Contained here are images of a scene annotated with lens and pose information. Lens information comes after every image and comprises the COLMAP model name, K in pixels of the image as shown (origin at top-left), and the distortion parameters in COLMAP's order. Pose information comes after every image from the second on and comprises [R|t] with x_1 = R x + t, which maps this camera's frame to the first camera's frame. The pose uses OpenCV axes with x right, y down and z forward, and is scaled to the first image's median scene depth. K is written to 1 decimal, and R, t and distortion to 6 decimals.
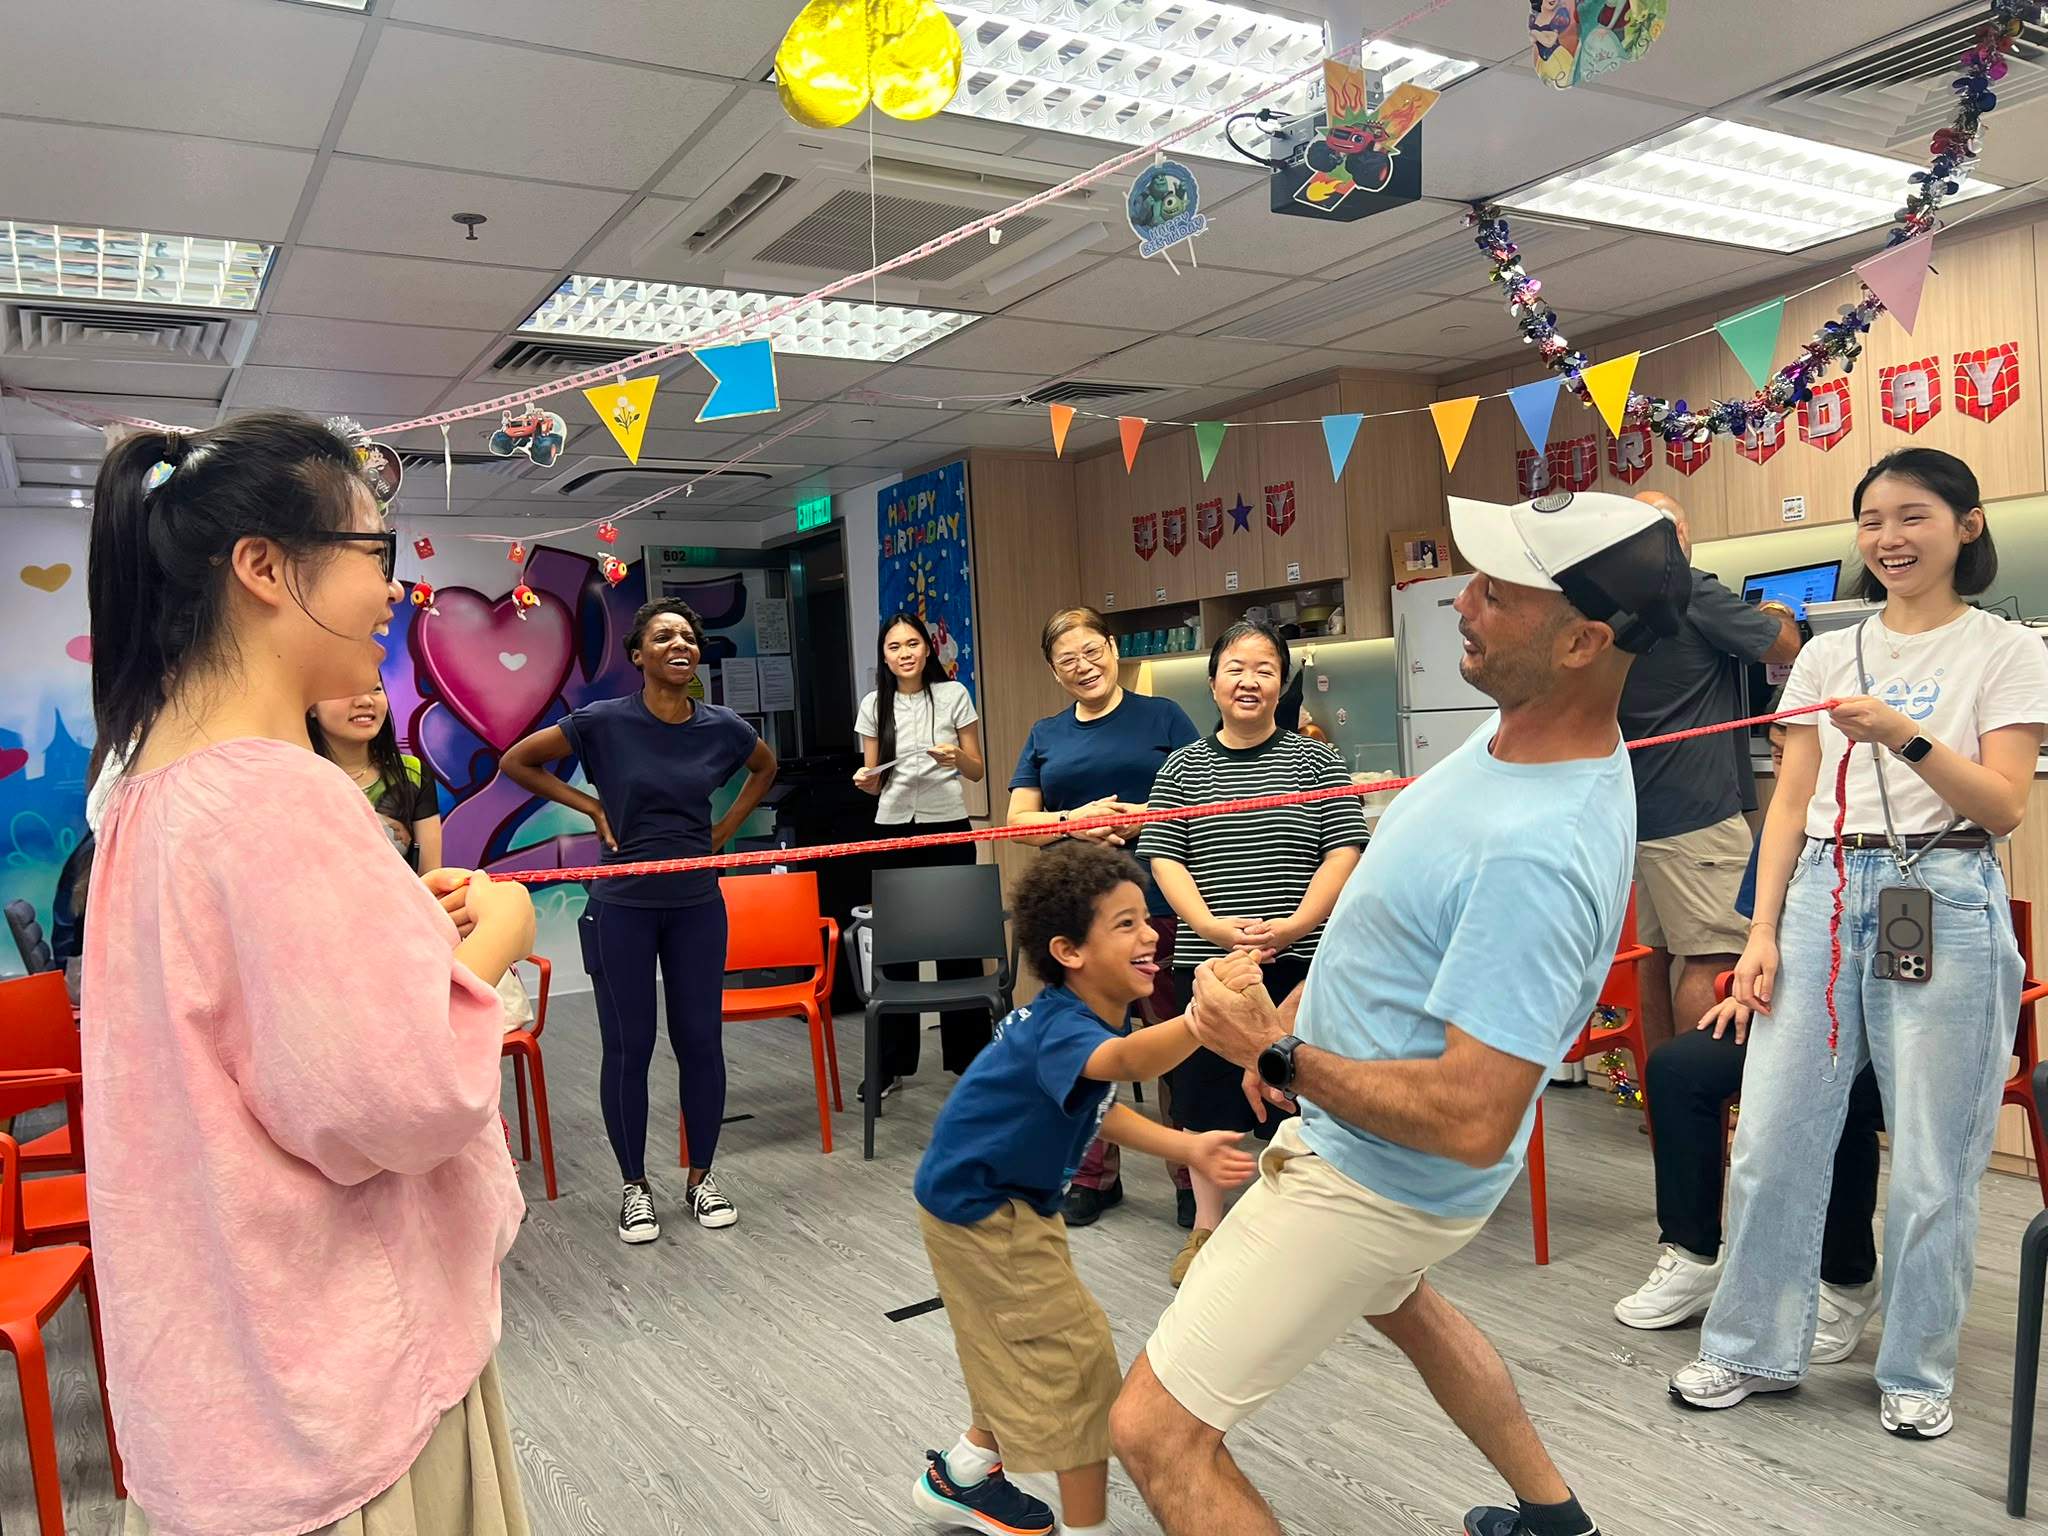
lens RADIAL K [[1568.9, 0, 1031.3], [0, 1568.9, 775.9], [0, 0, 1]] dist [0.092177, -0.130673]
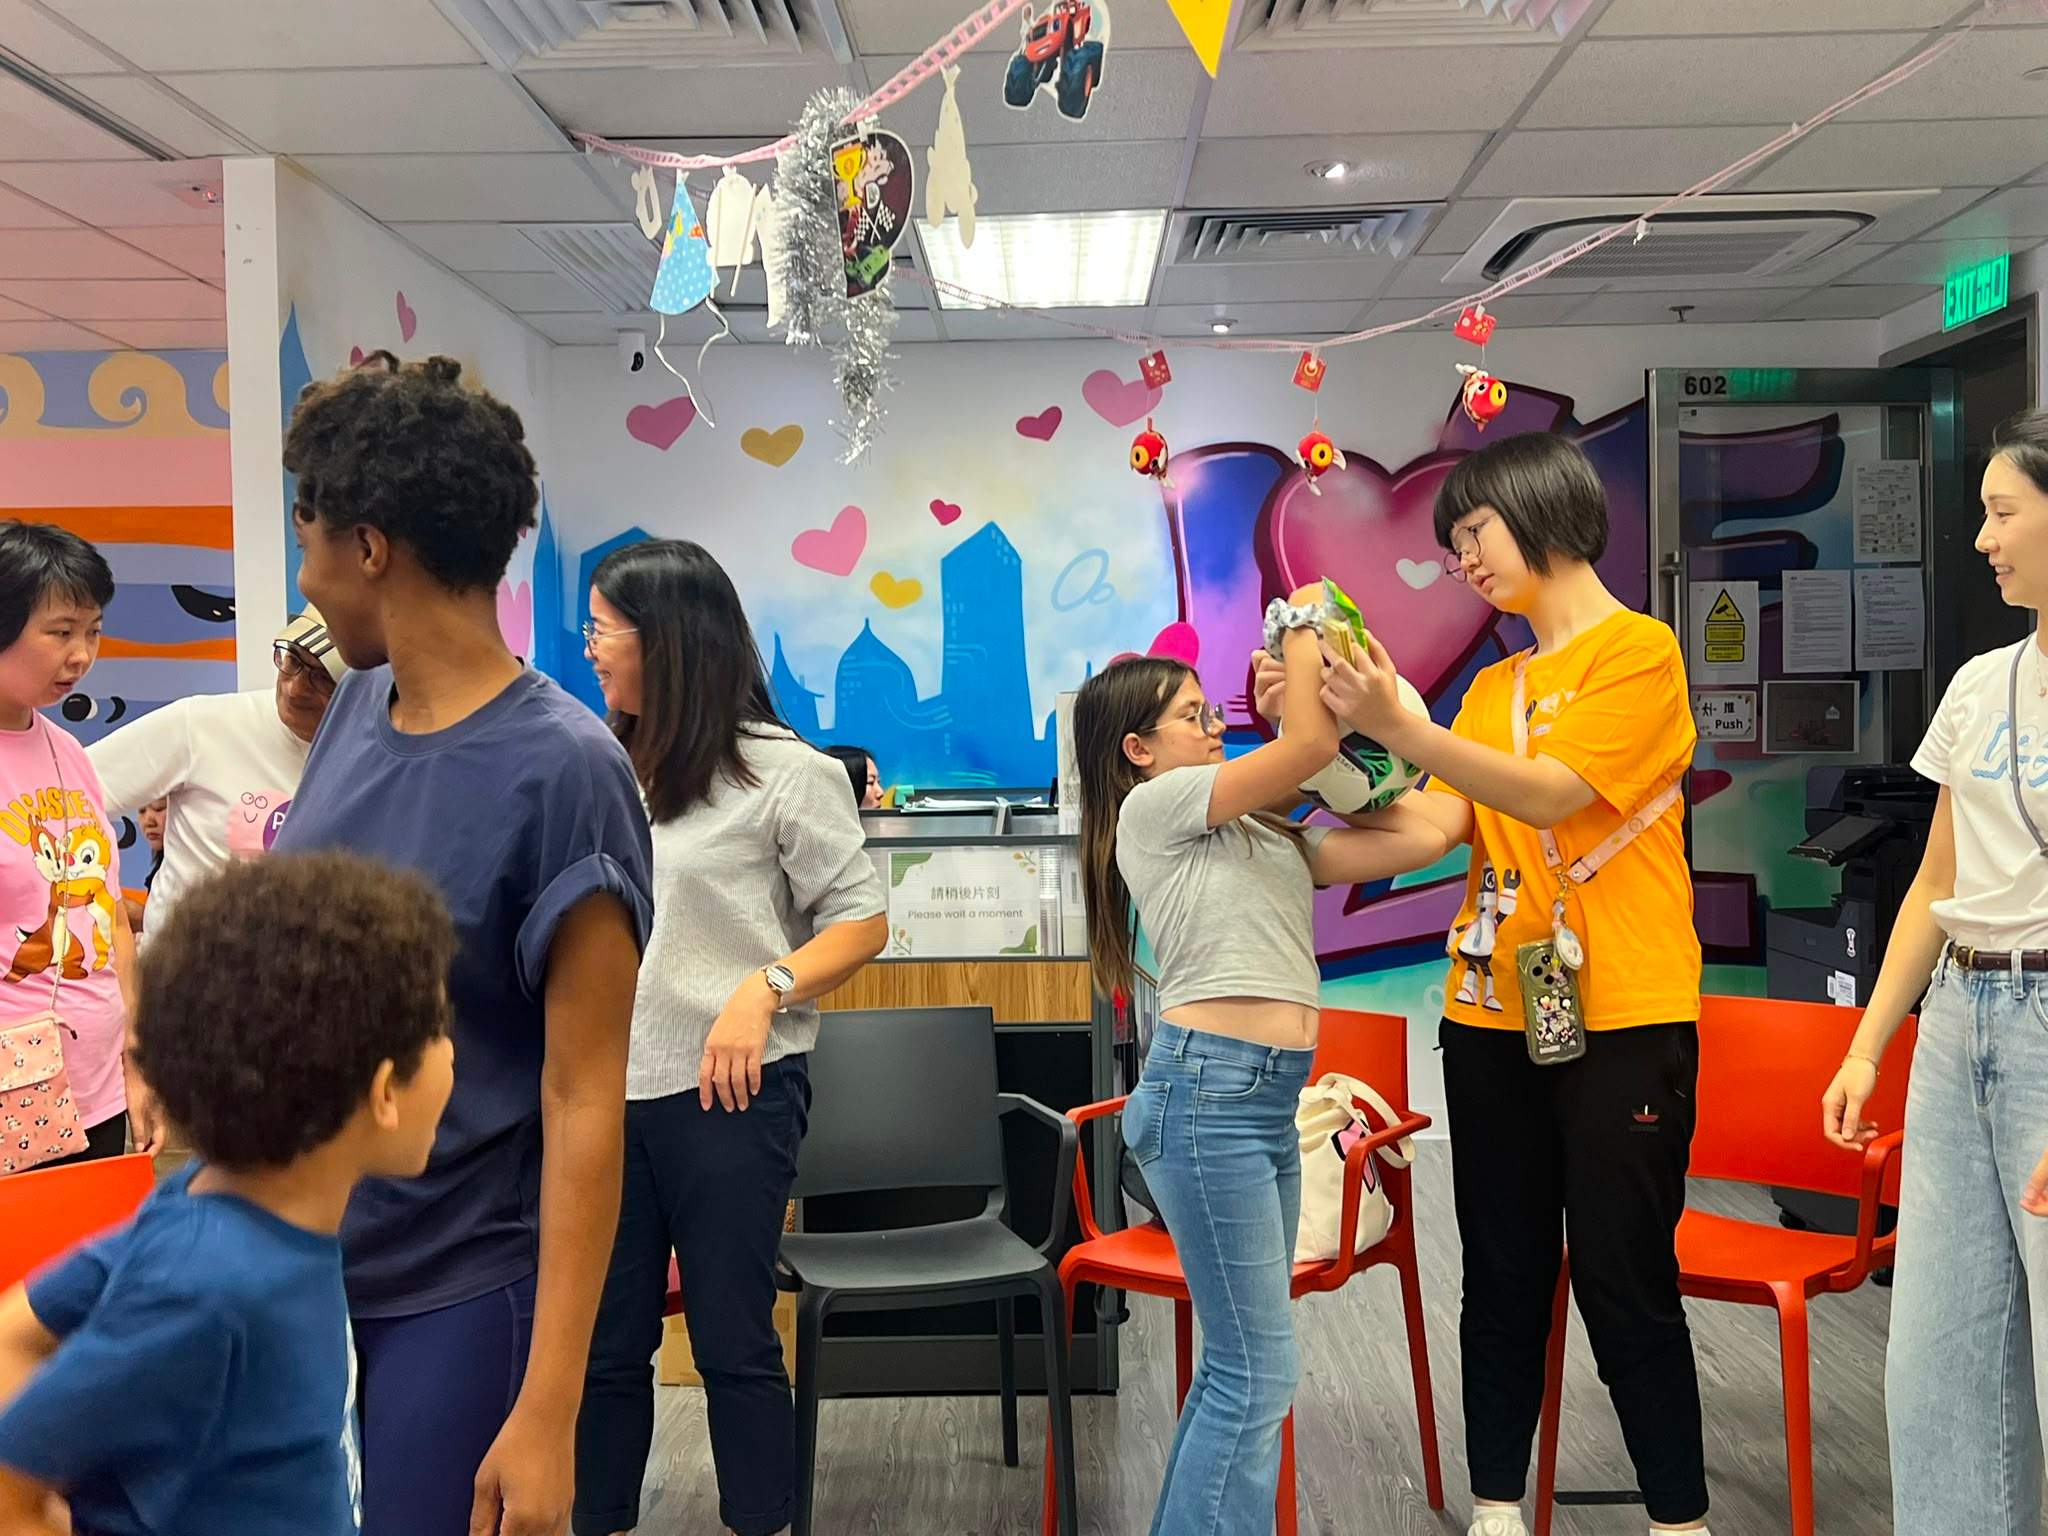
lens RADIAL K [[2293.3, 0, 1024.0], [0, 2293.3, 768.0], [0, 0, 1]] dist [0.129172, -0.326718]
pose [[0.845515, 0.055655, -0.531044, 0.017493], [-0.050425, 0.998431, 0.024353, -0.019749], [0.531566, 0.006187, 0.846994, 0.279869]]
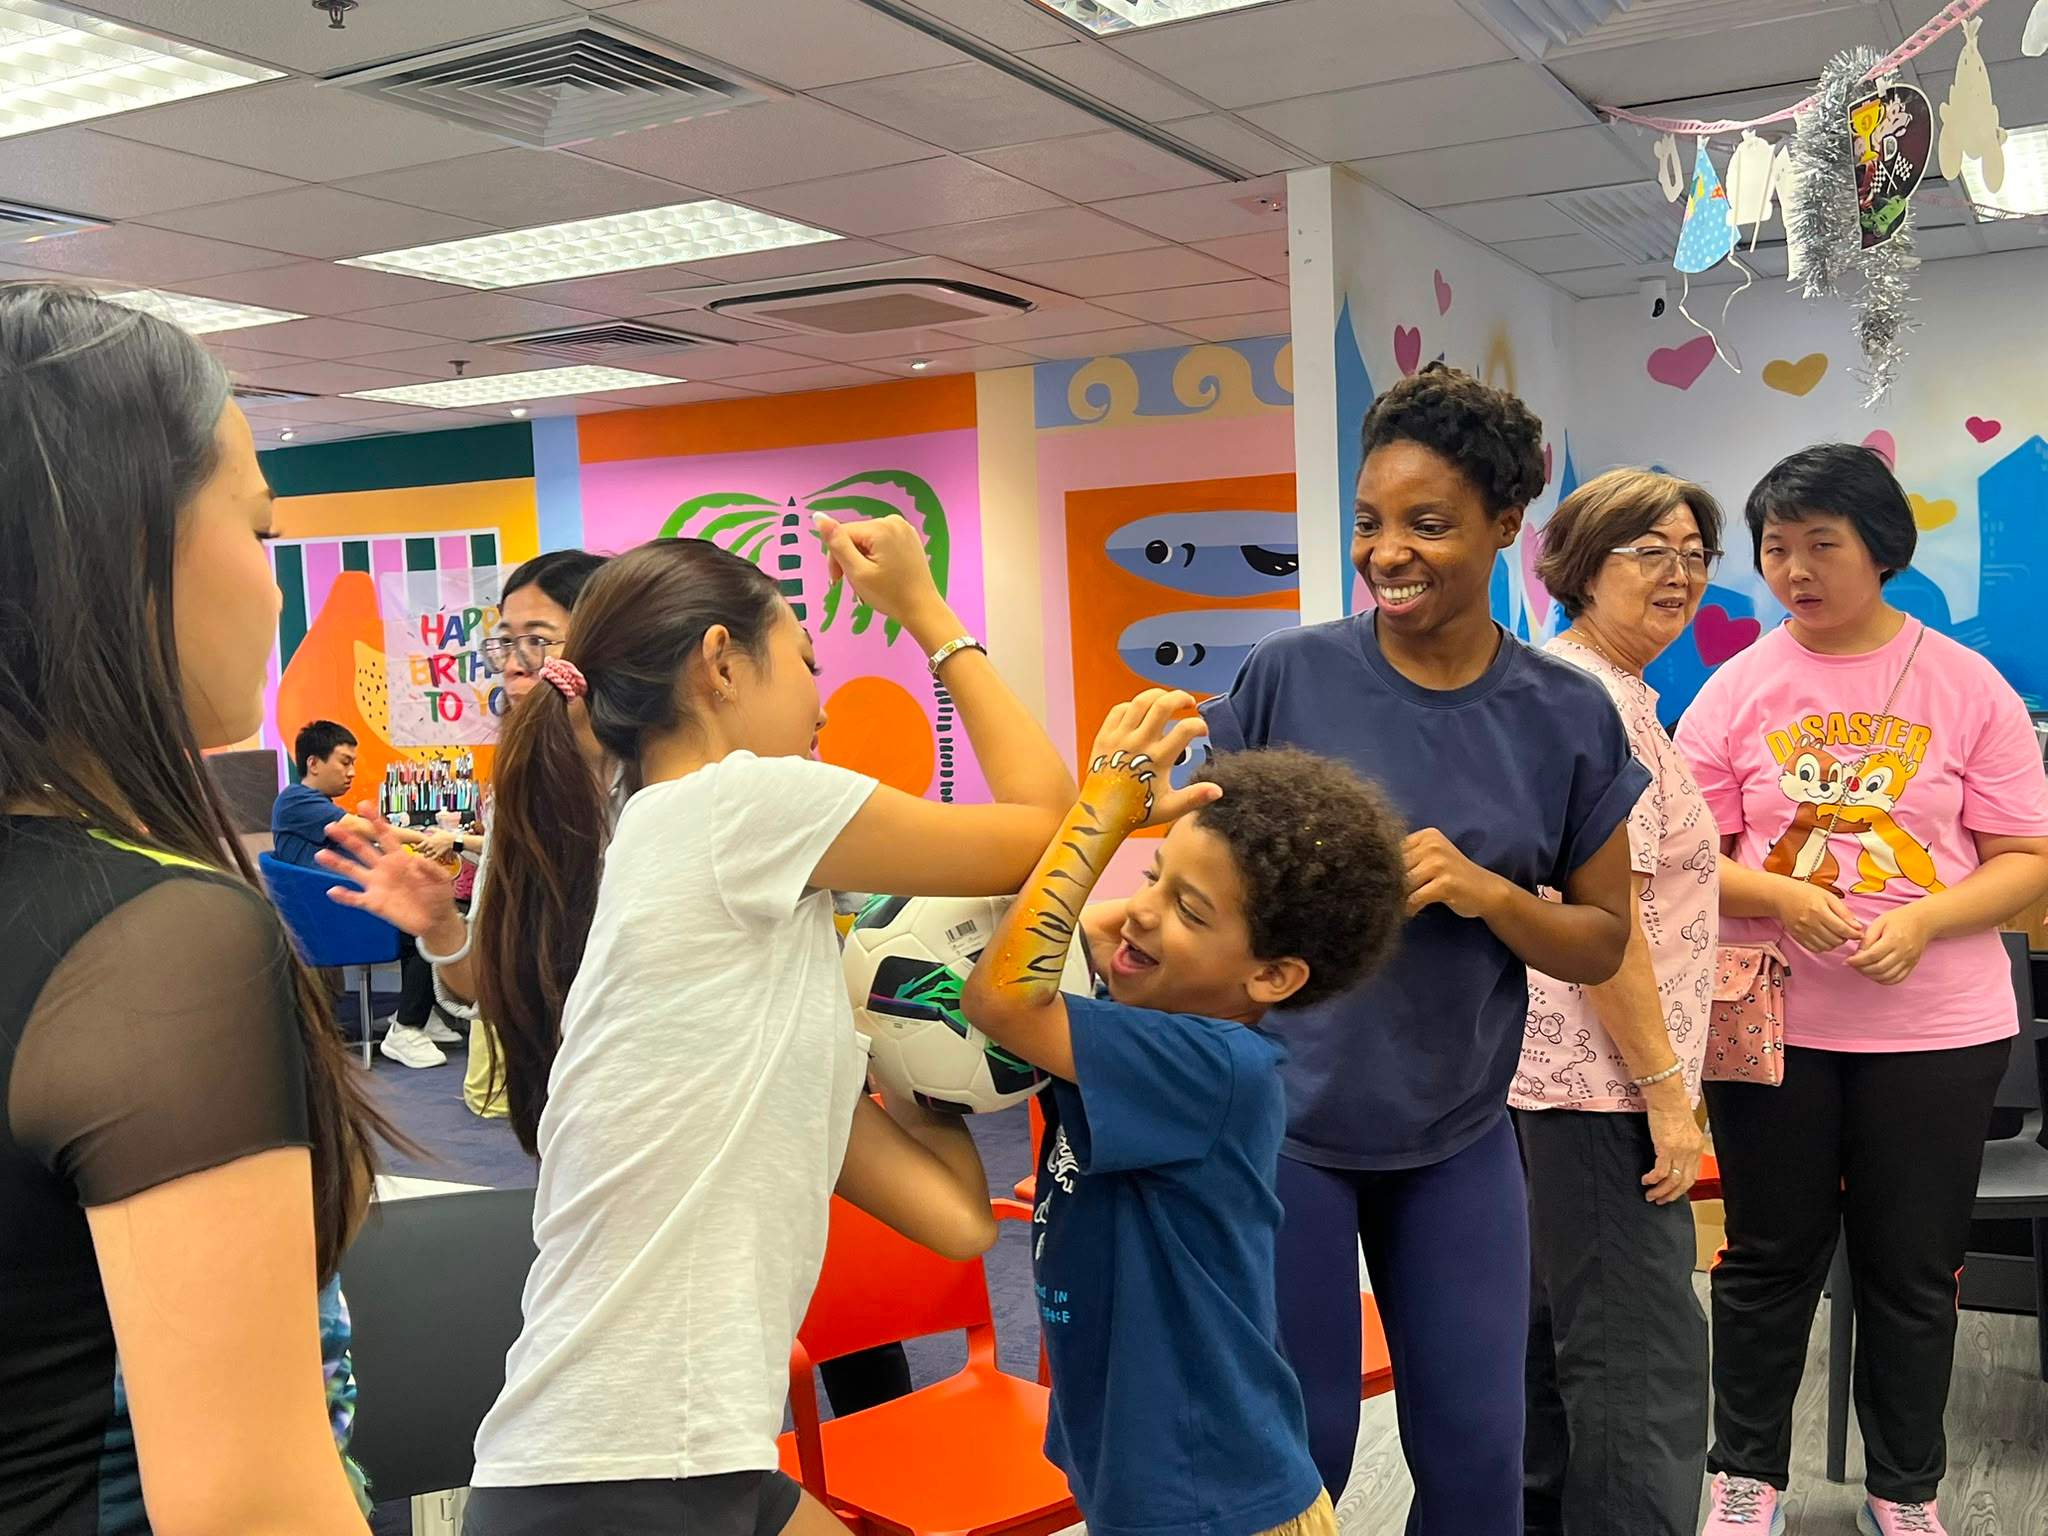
lens RADIAL K [[2203.6, 0, 1013.7], [0, 2203.6, 808.4], [0, 0, 1]] dist [0.075450, 0.011050]
pose [[0.532417, 0.085317, -0.842172, 0.055831], [-0.018762, 0.995853, 0.089025, -0.021445], [0.846274, -0.031598, 0.531809, 0.237973]]
